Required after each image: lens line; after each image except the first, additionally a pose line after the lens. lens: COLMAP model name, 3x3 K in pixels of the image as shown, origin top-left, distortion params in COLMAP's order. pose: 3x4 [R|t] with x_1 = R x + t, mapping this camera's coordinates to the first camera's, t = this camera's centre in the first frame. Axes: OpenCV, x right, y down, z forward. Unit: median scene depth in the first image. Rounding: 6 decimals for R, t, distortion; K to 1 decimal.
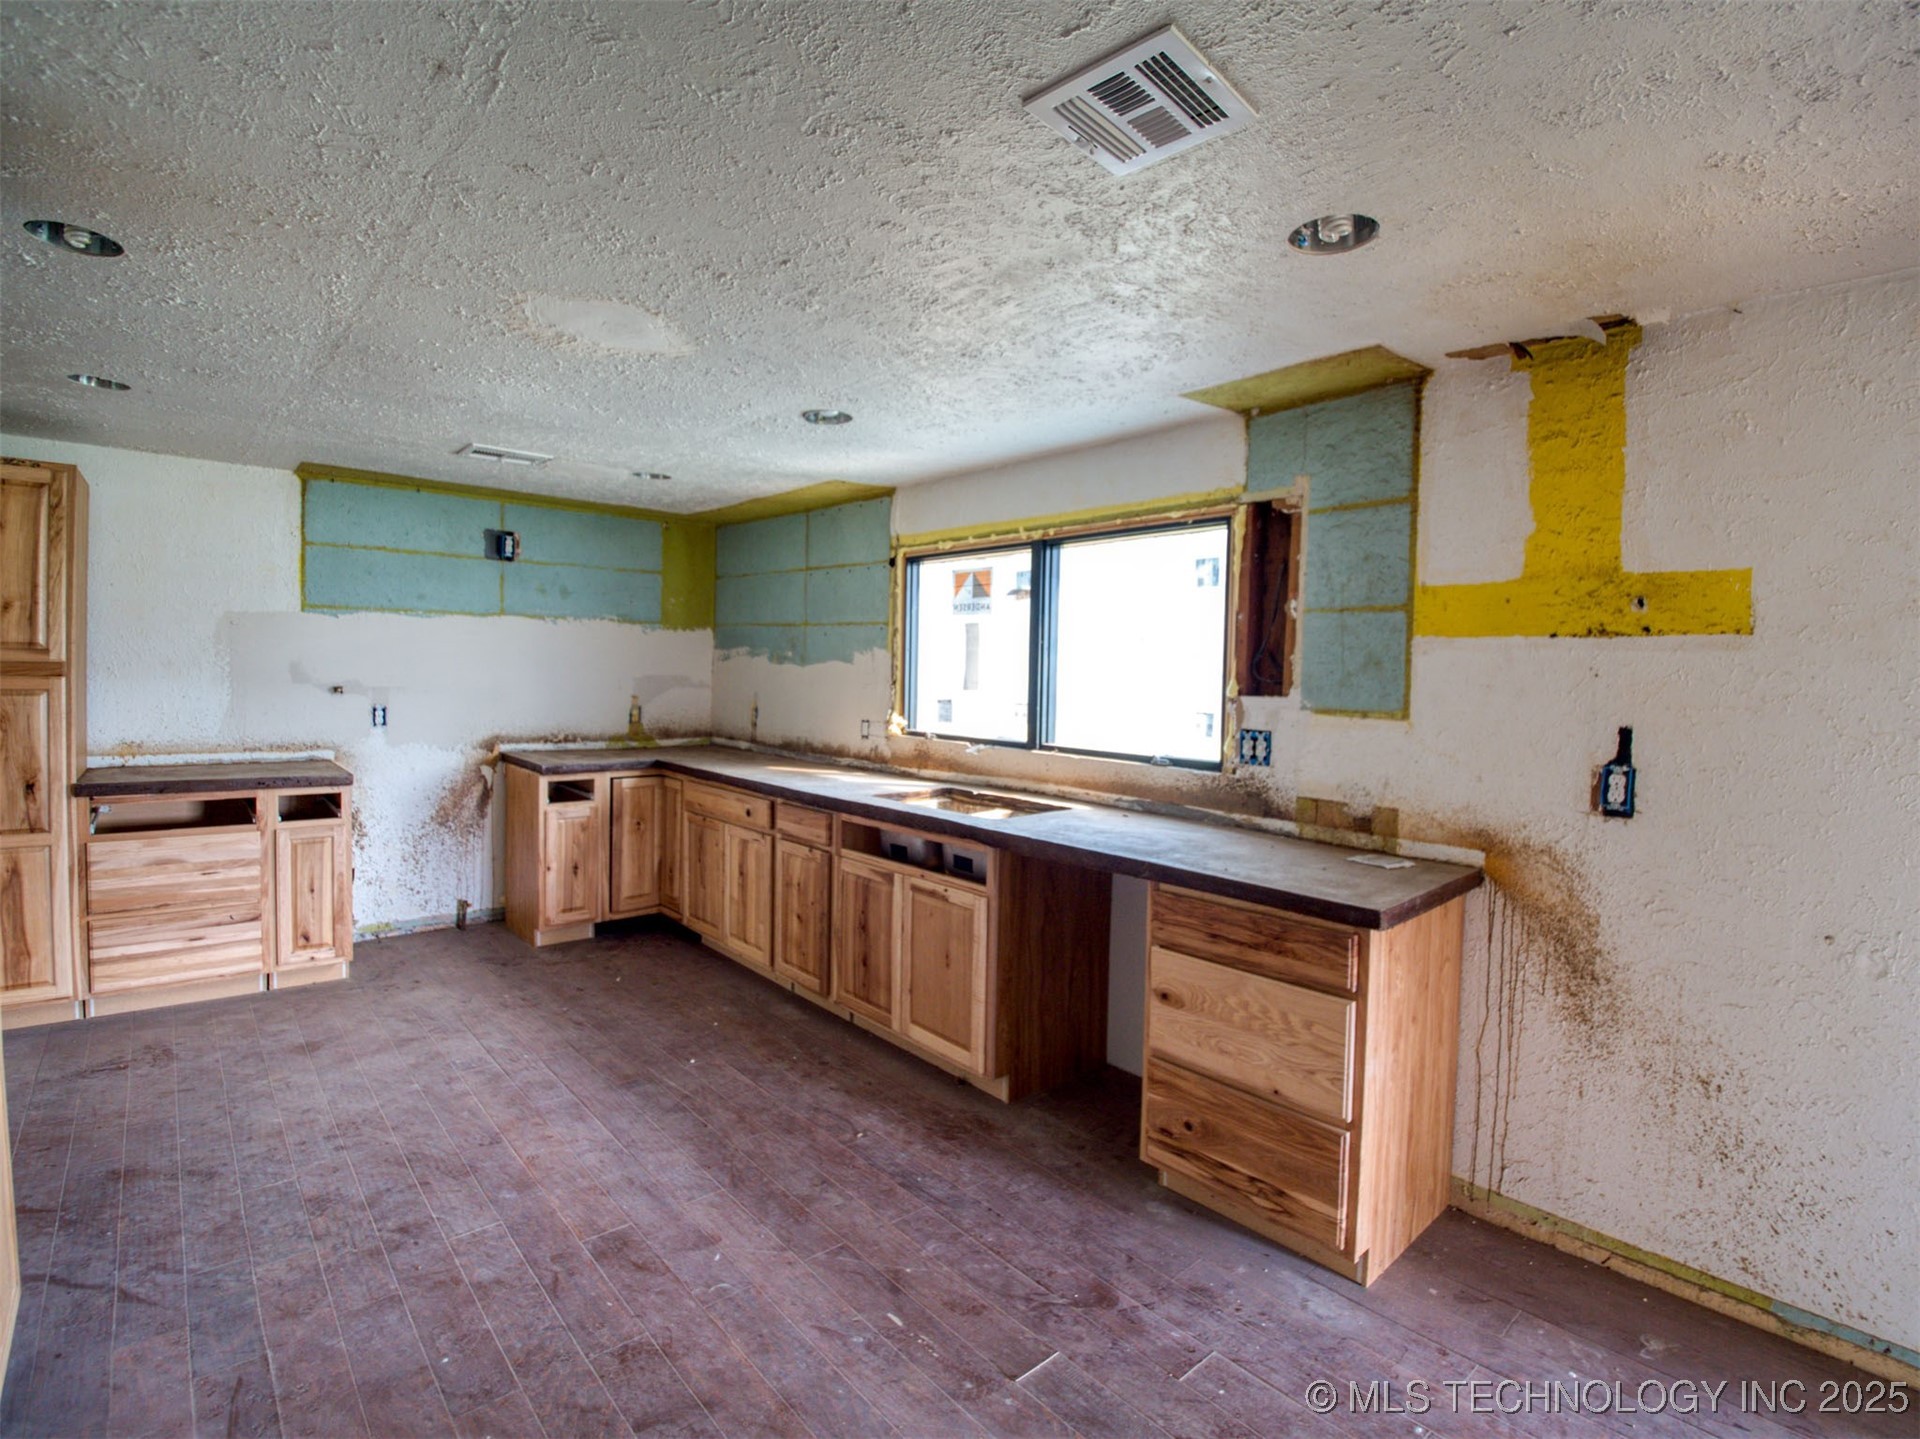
lens RADIAL K [[902.9, 0, 994.5], [0, 902.9, 700.8], [0, 0, 1]] dist [-0.016986, -0.014089]
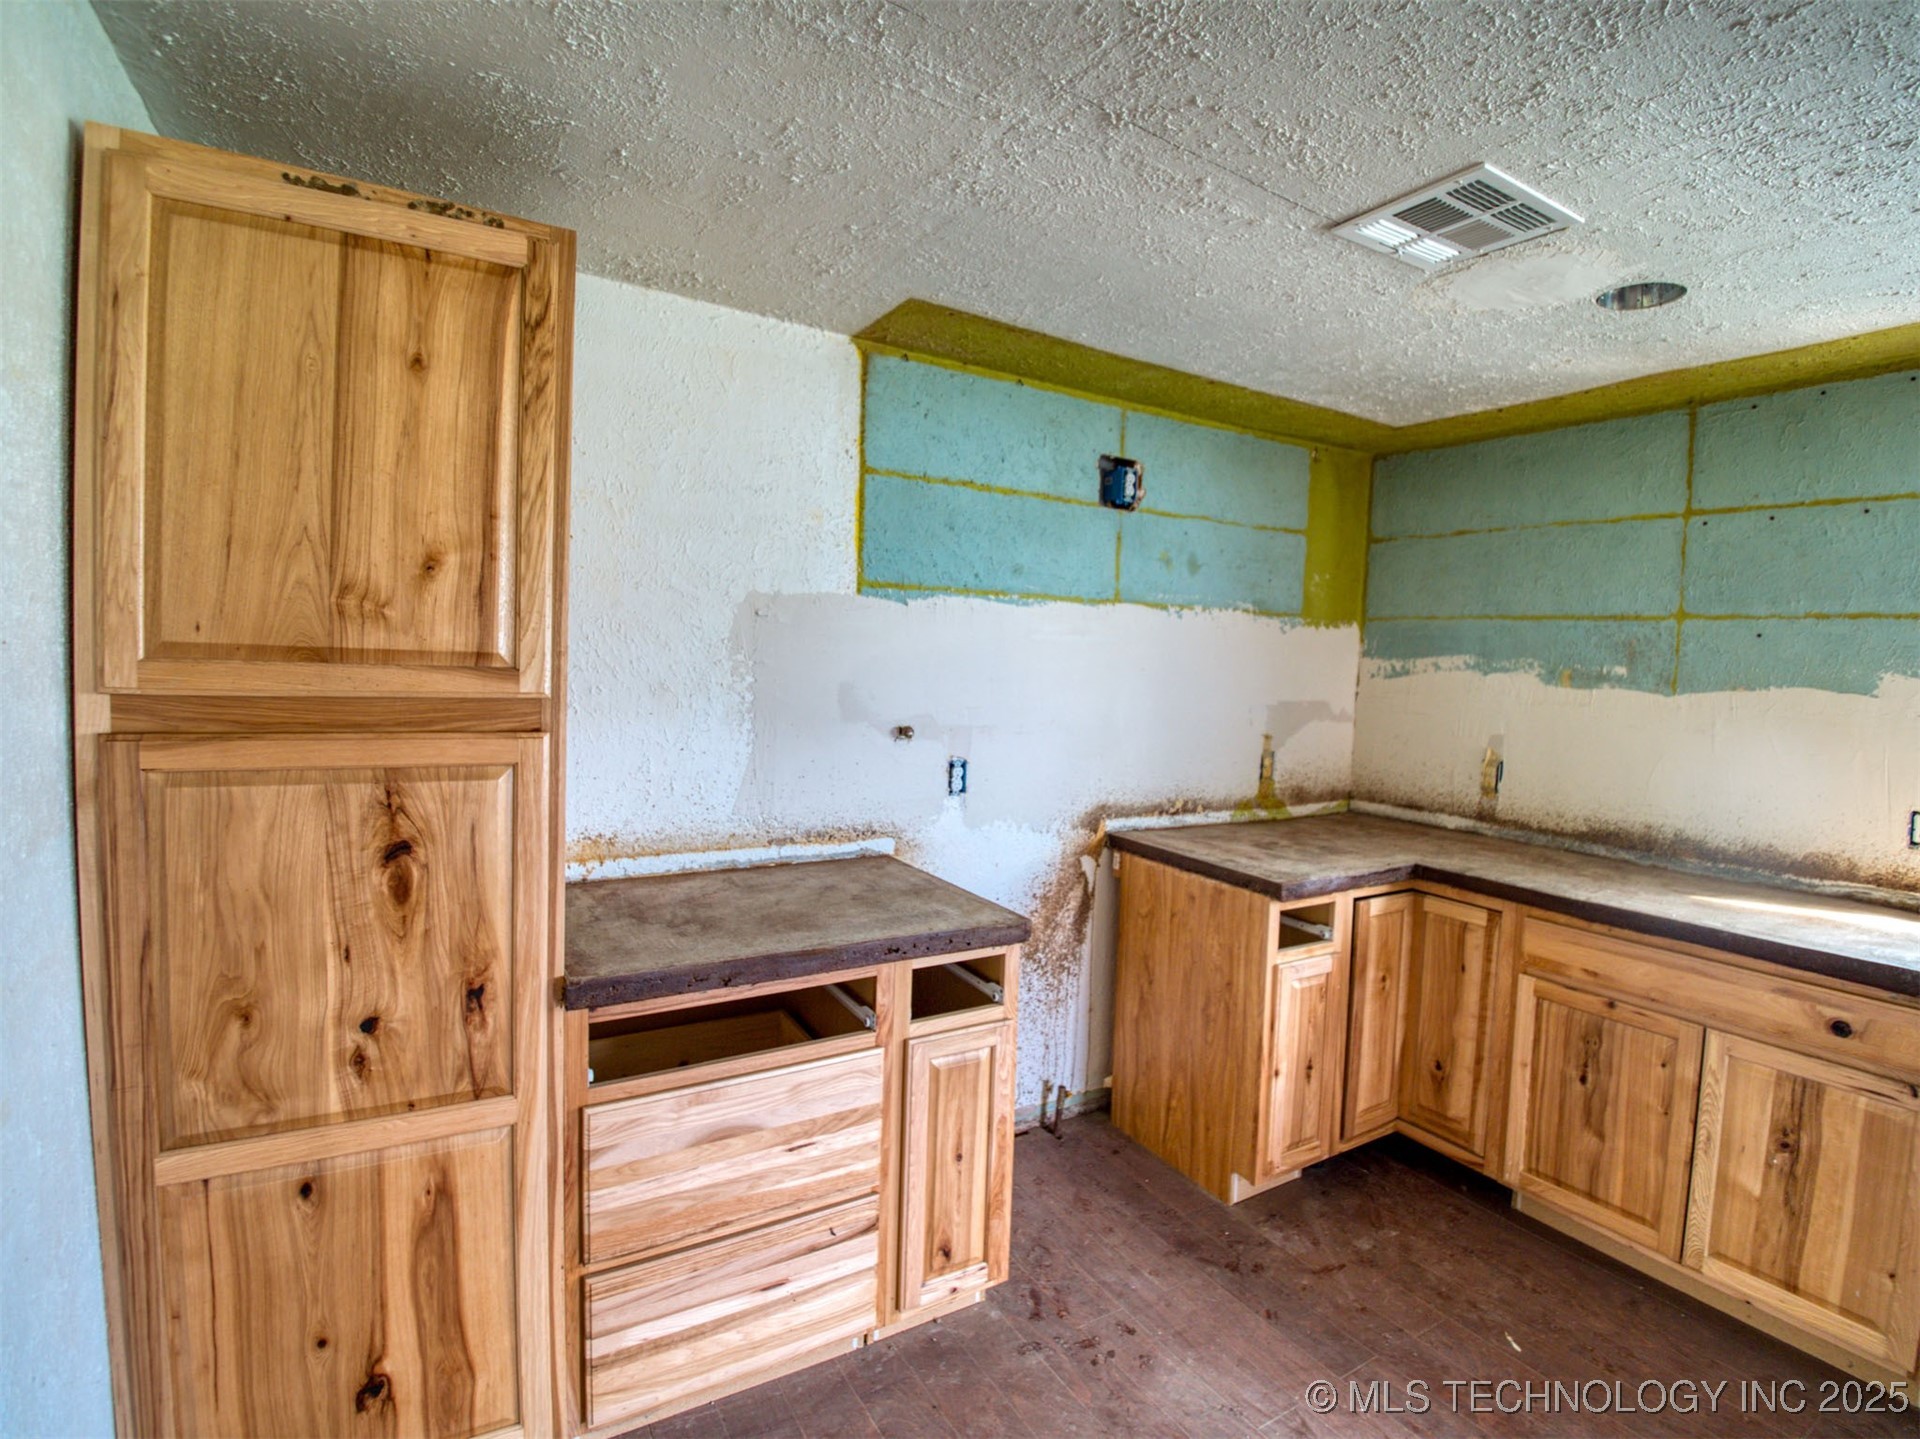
lens RADIAL K [[902.9, 0, 1003.2], [0, 902.9, 705.6], [0, 0, 1]] dist [-0.016986, -0.014089]
pose [[0.981305, 0.014907, -0.191881, -0.595863], [-0.013336, 0.999866, 0.009474, -0.037647], [0.191996, -0.006738, 0.981373, 0.474118]]
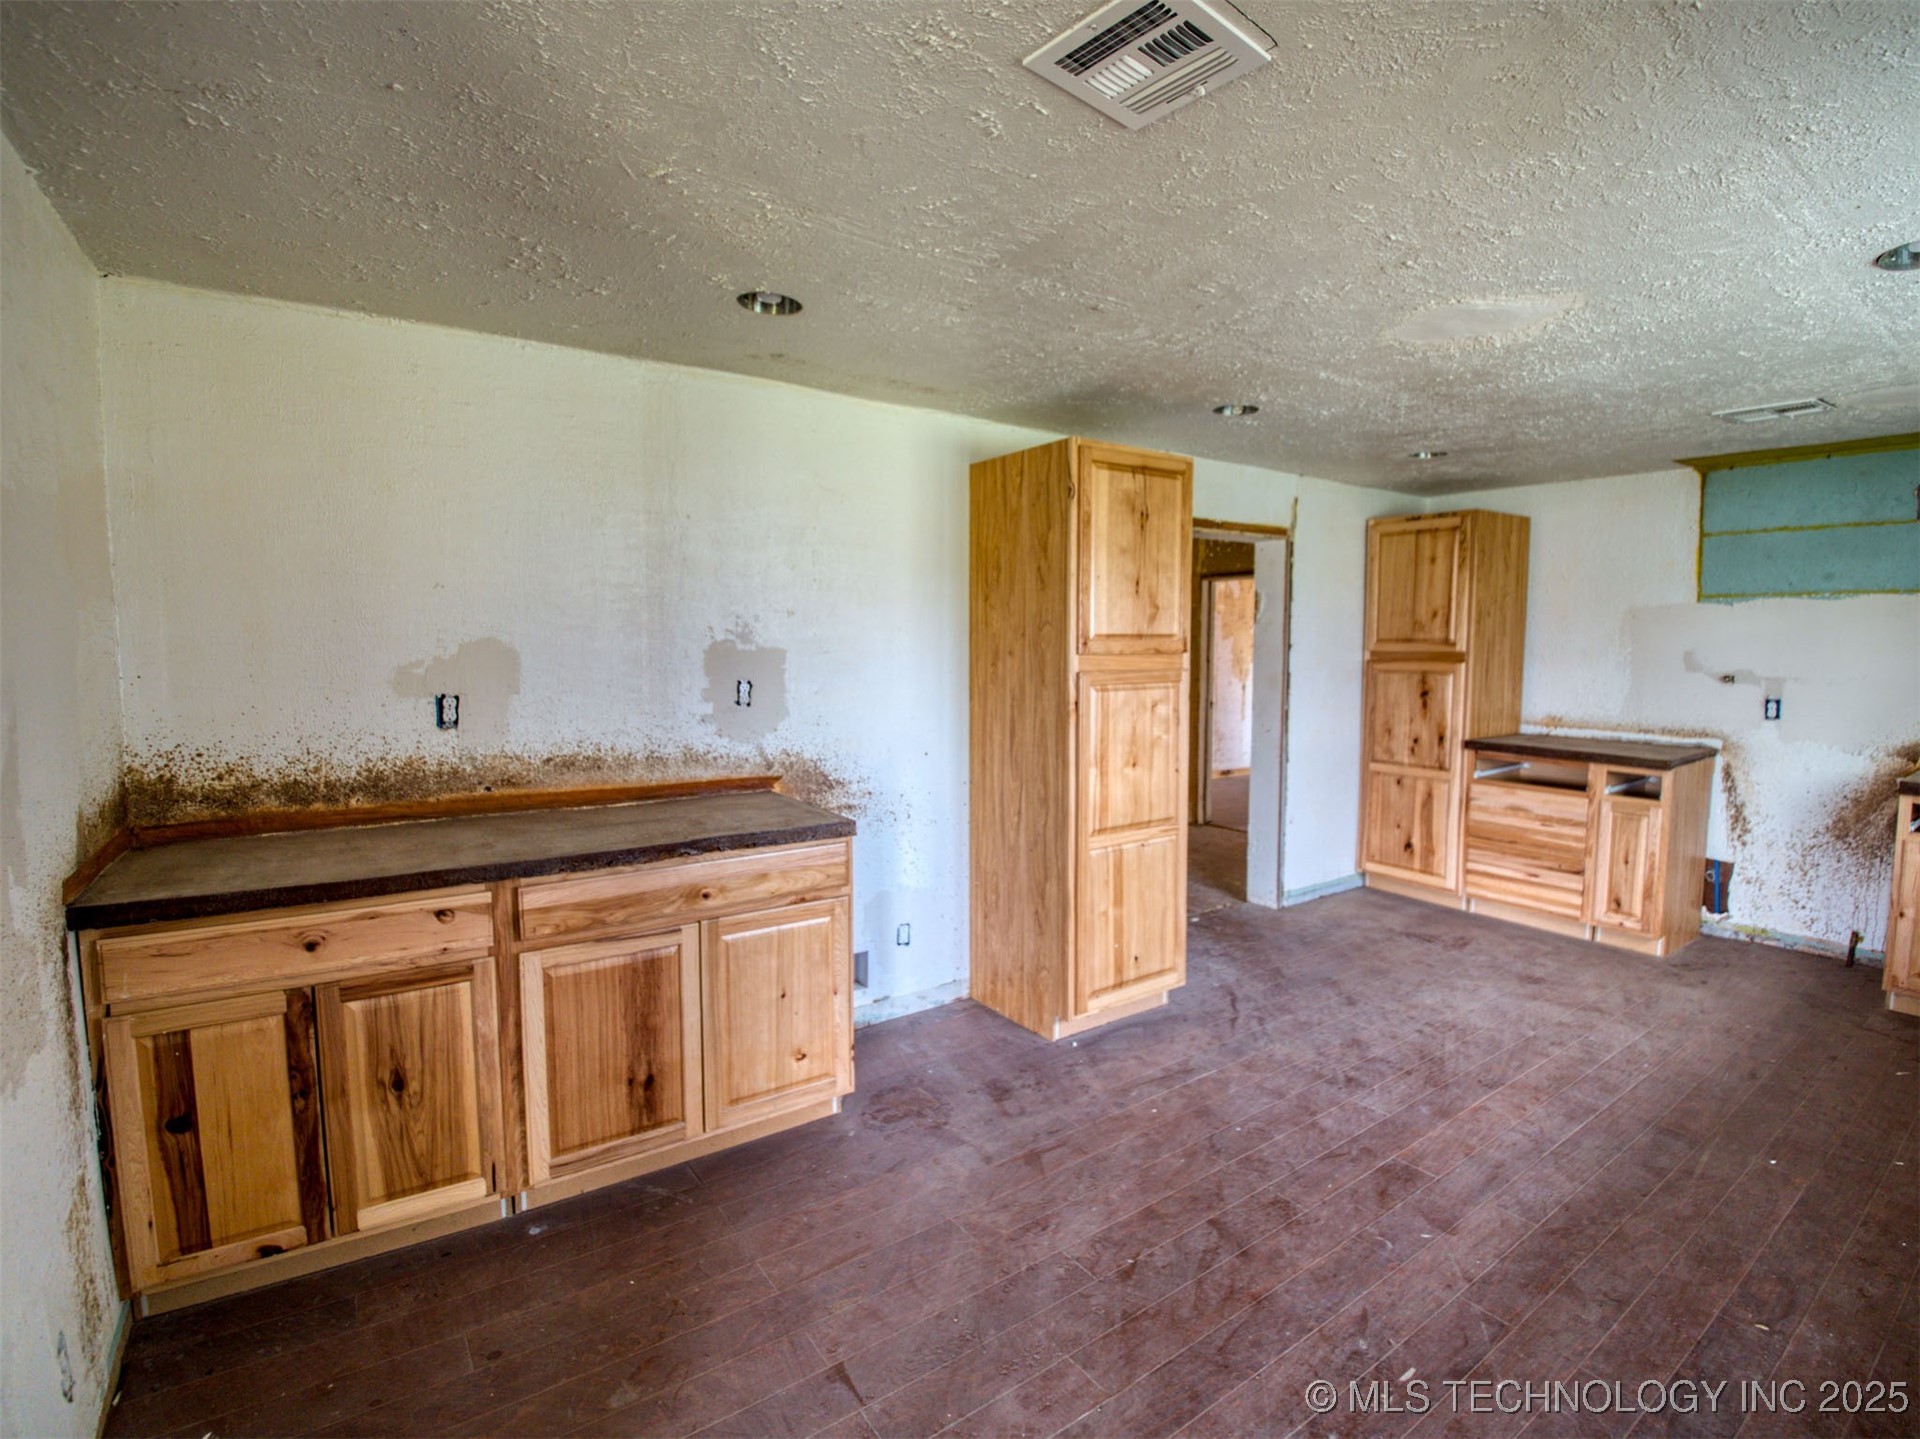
lens RADIAL K [[902.9, 0, 958.5], [0, 902.9, 715.4], [0, 0, 1]] dist [-0.016986, -0.014089]
pose [[-0.132020, 0.057535, -0.989576, 0.367824], [-0.035153, 0.997414, 0.062681, -0.003932], [0.990624, 0.043061, -0.129656, 0.297491]]
